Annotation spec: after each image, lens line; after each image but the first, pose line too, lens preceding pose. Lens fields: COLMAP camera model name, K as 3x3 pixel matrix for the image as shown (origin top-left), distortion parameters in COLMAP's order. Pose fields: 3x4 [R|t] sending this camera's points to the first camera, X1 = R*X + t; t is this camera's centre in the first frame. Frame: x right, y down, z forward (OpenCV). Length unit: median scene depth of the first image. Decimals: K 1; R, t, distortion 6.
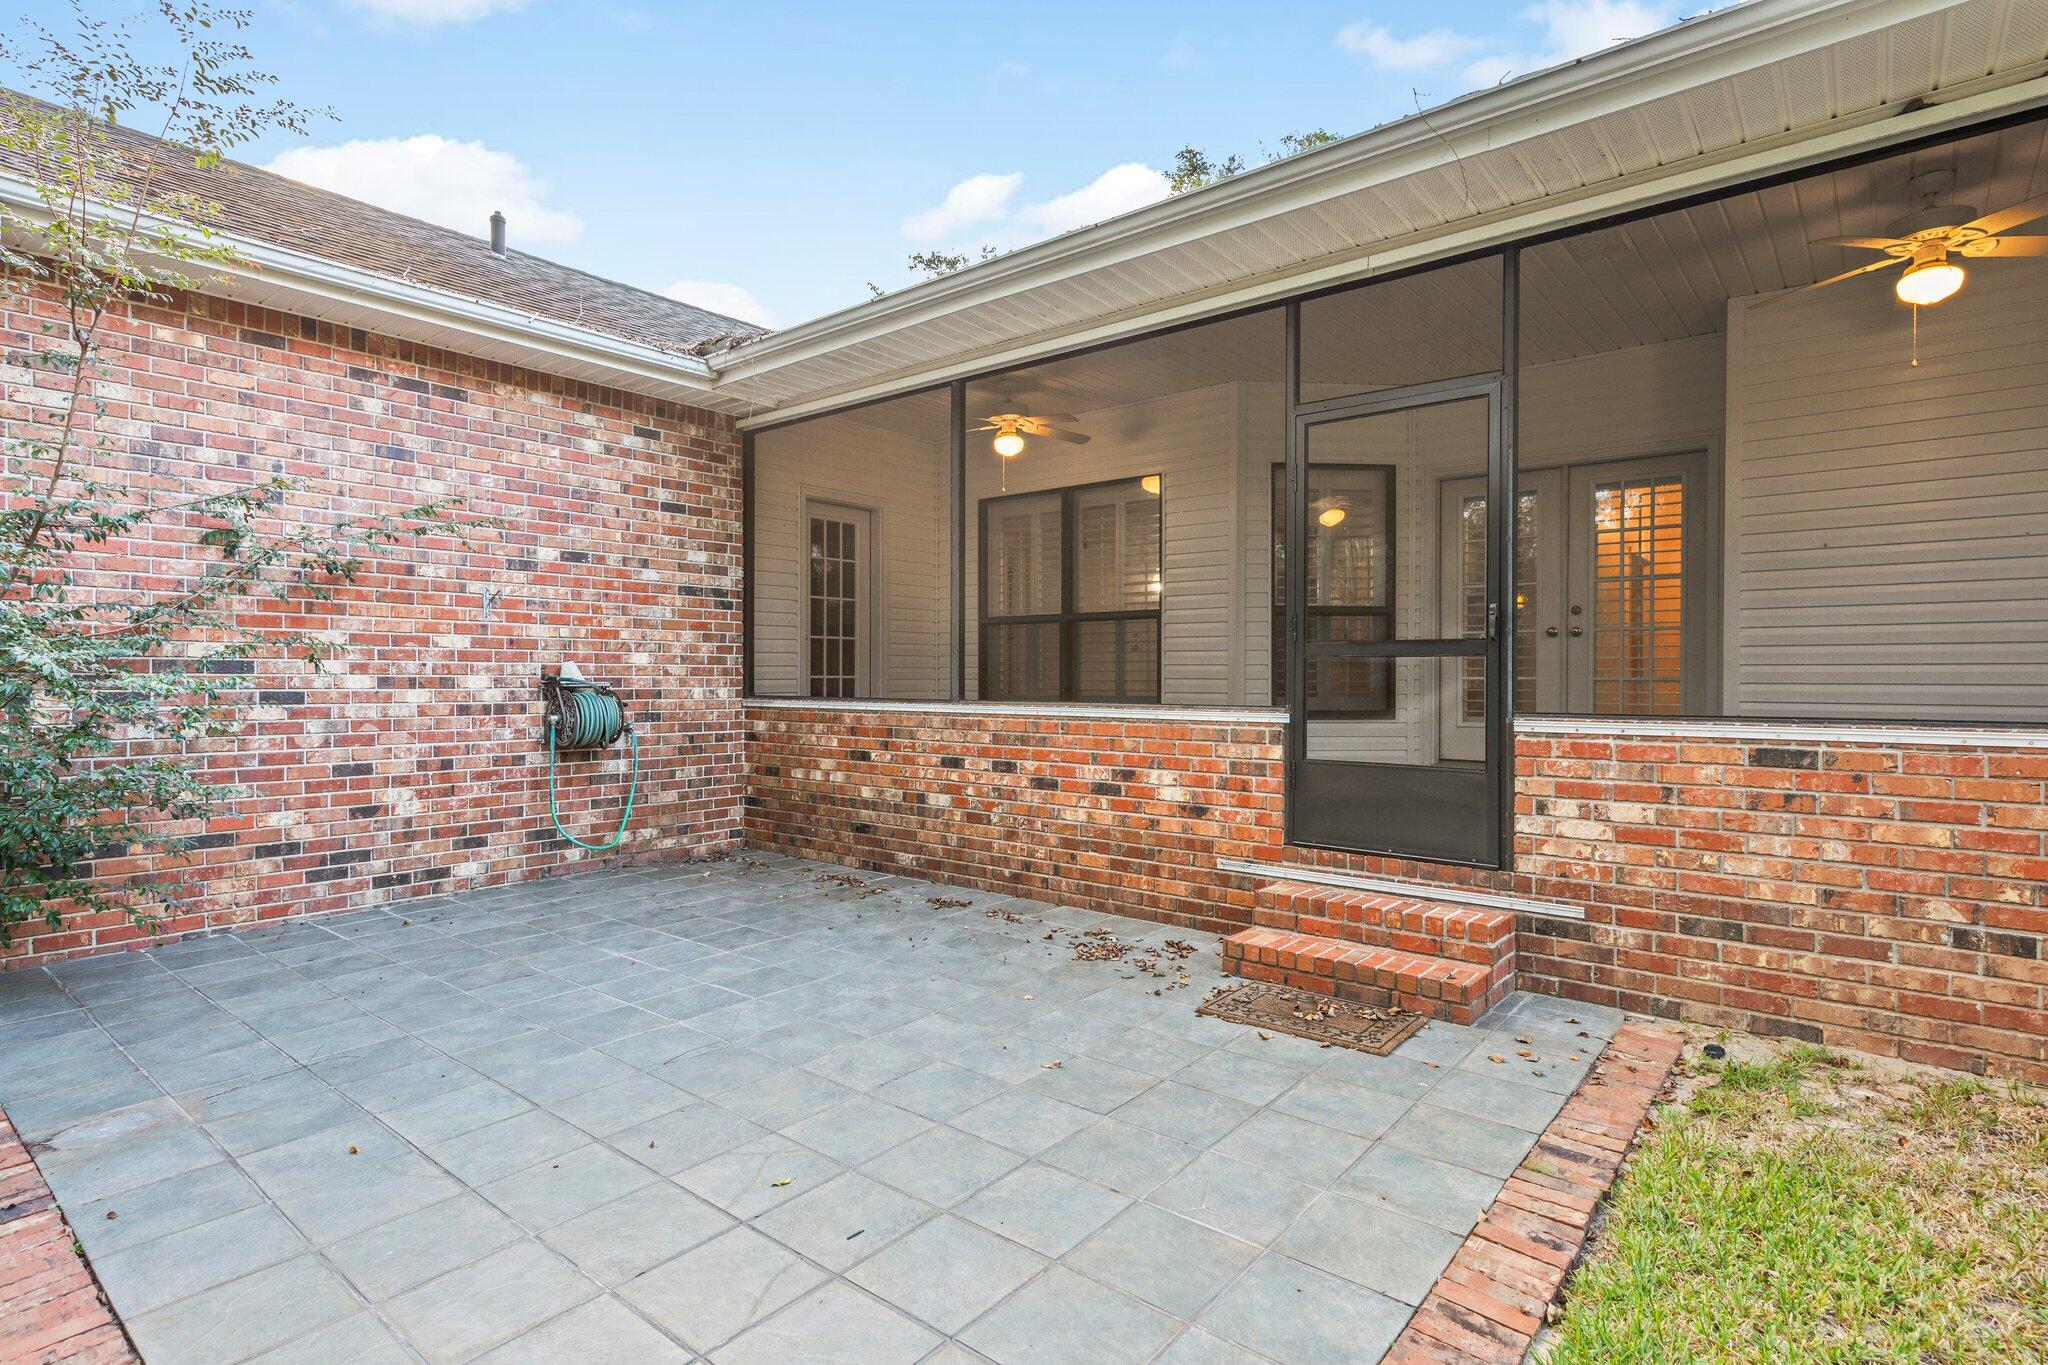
lens RADIAL K [[994.6, 0, 975.2], [0, 994.6, 677.8], [0, 0, 1]] dist [0.004822, -0.001008]
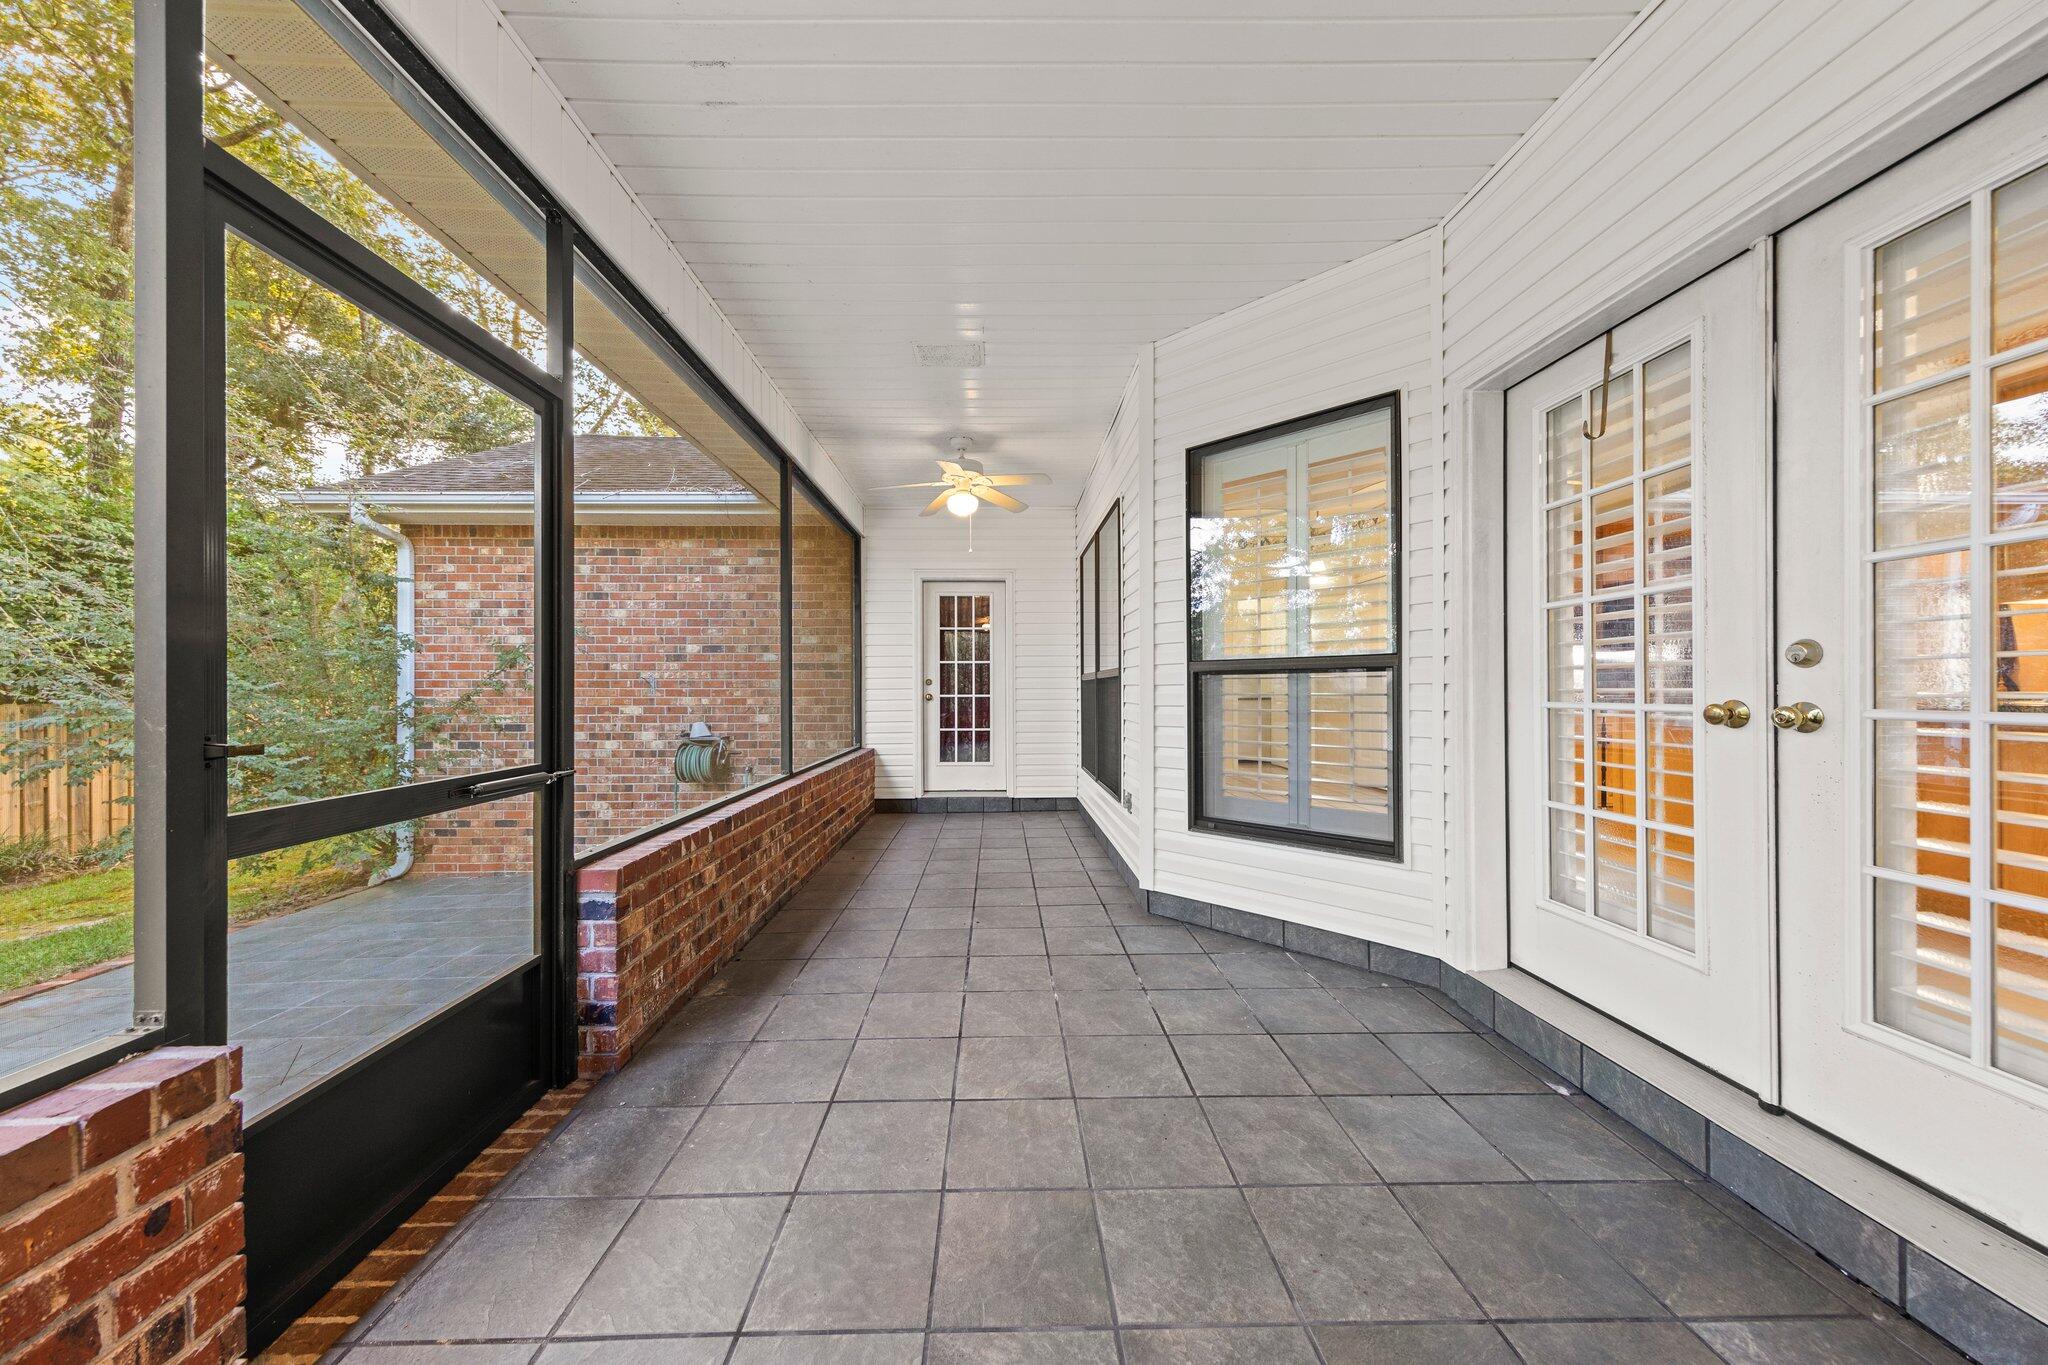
lens RADIAL K [[668.3, 0, 1006.0], [0, 668.3, 682.6], [0, 0, 1]] dist [0.005389, -0.000526]
pose [[0.687732, -0.013503, -0.725840, 0.640738], [0.003070, 0.999872, -0.015692, -0.060883], [0.725959, 0.008563, 0.687685, 0.699110]]
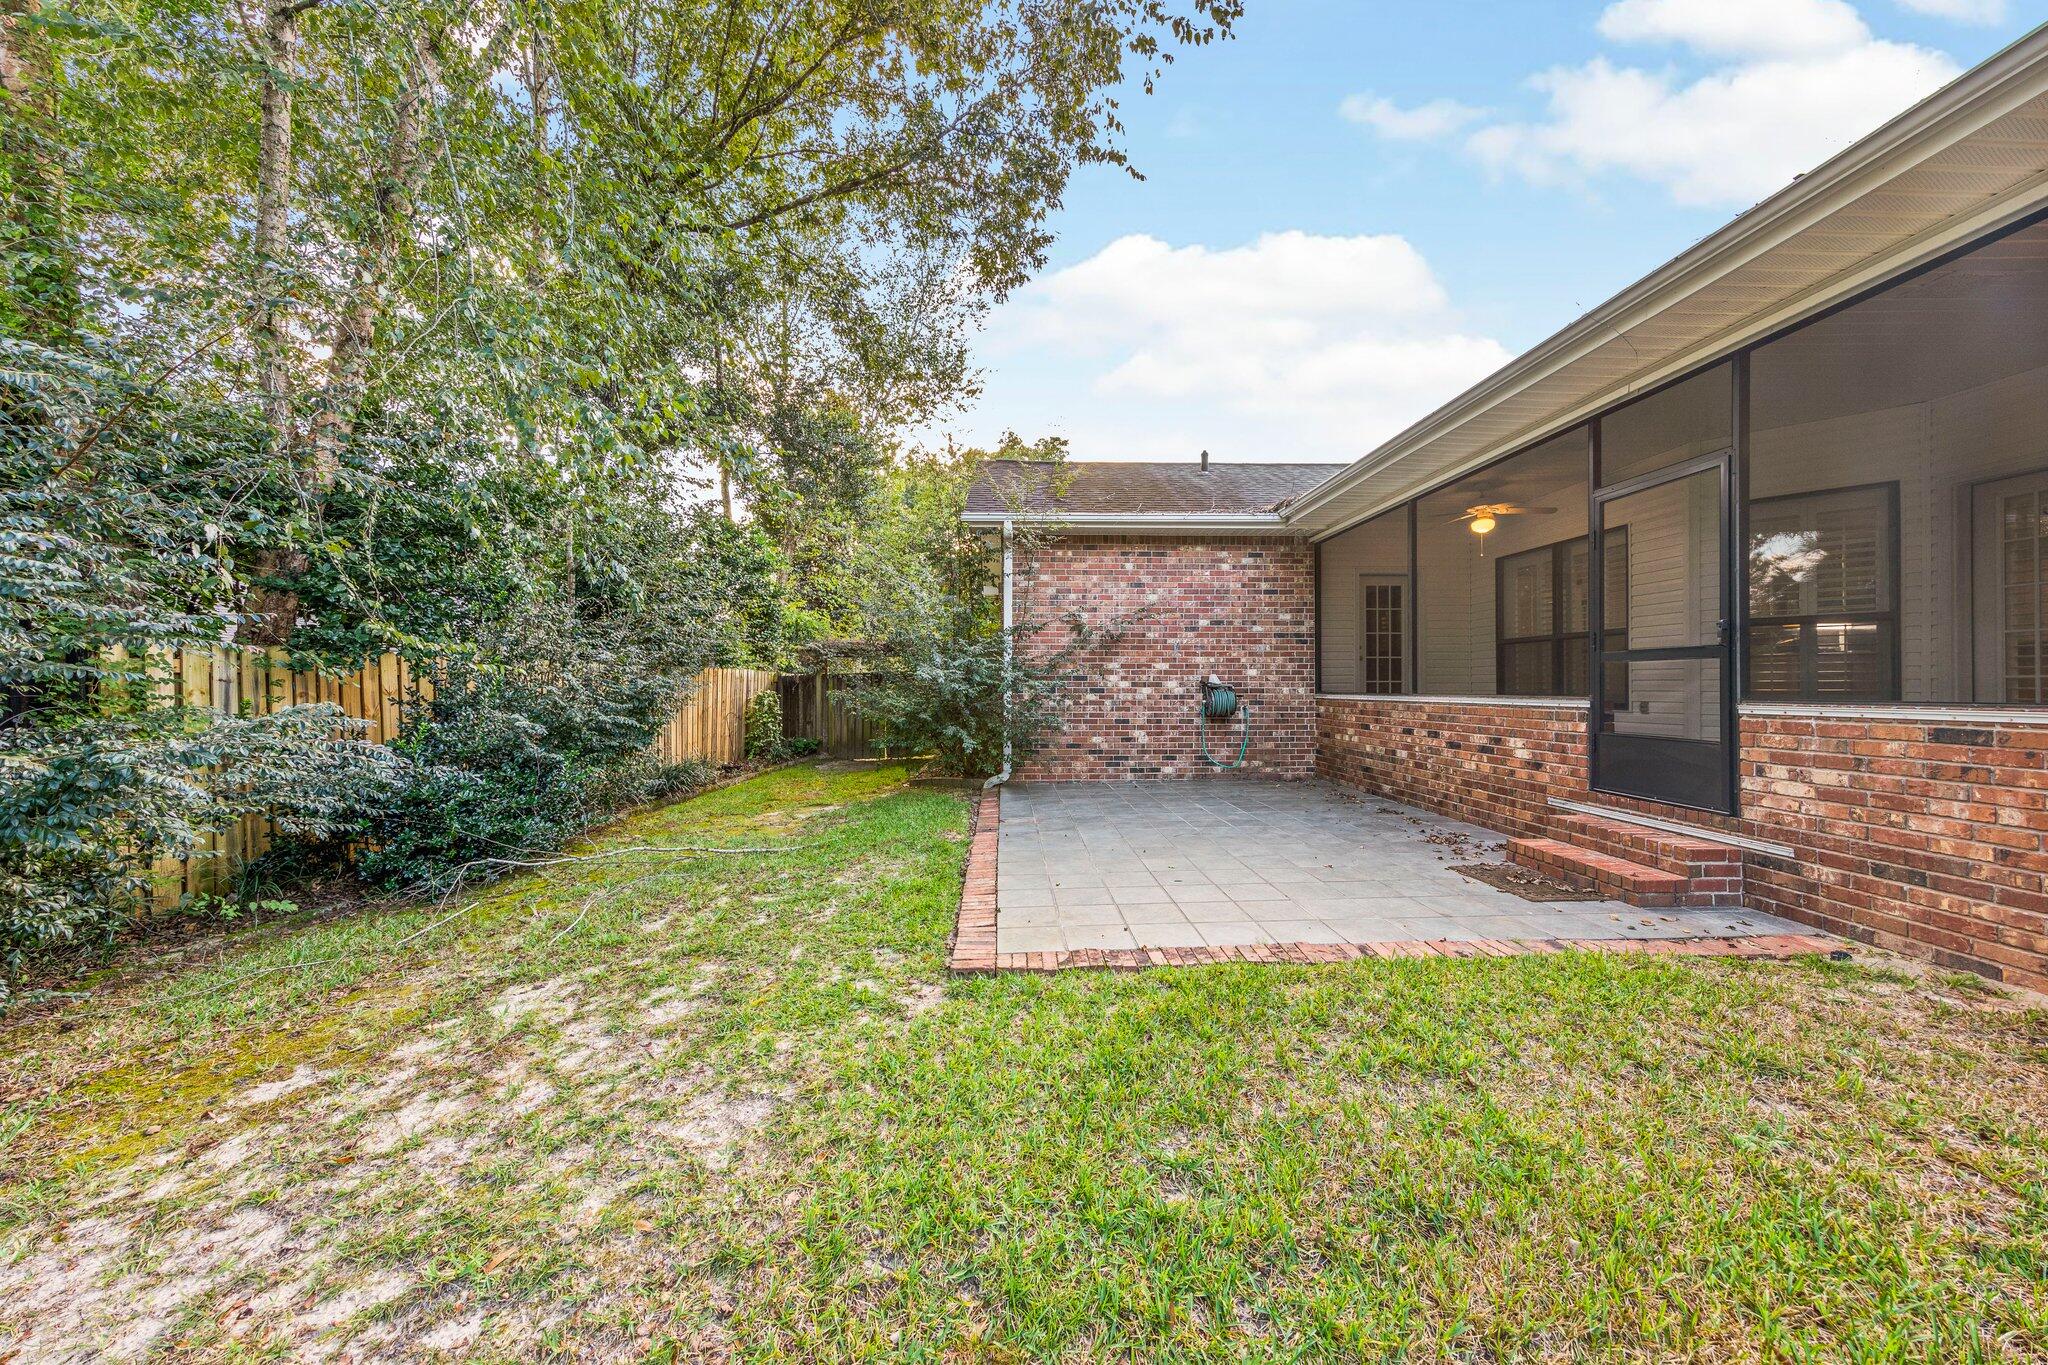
lens RADIAL K [[668.3, 0, 1055.3], [0, 668.3, 685.2], [0, 0, 1]] dist [0.005389, -0.000526]
pose [[0.695618, -0.004422, -0.718398, 0.376943], [0.002086, 0.999989, -0.004135, 0.011853], [0.718409, 0.001378, 0.695620, -0.202202]]
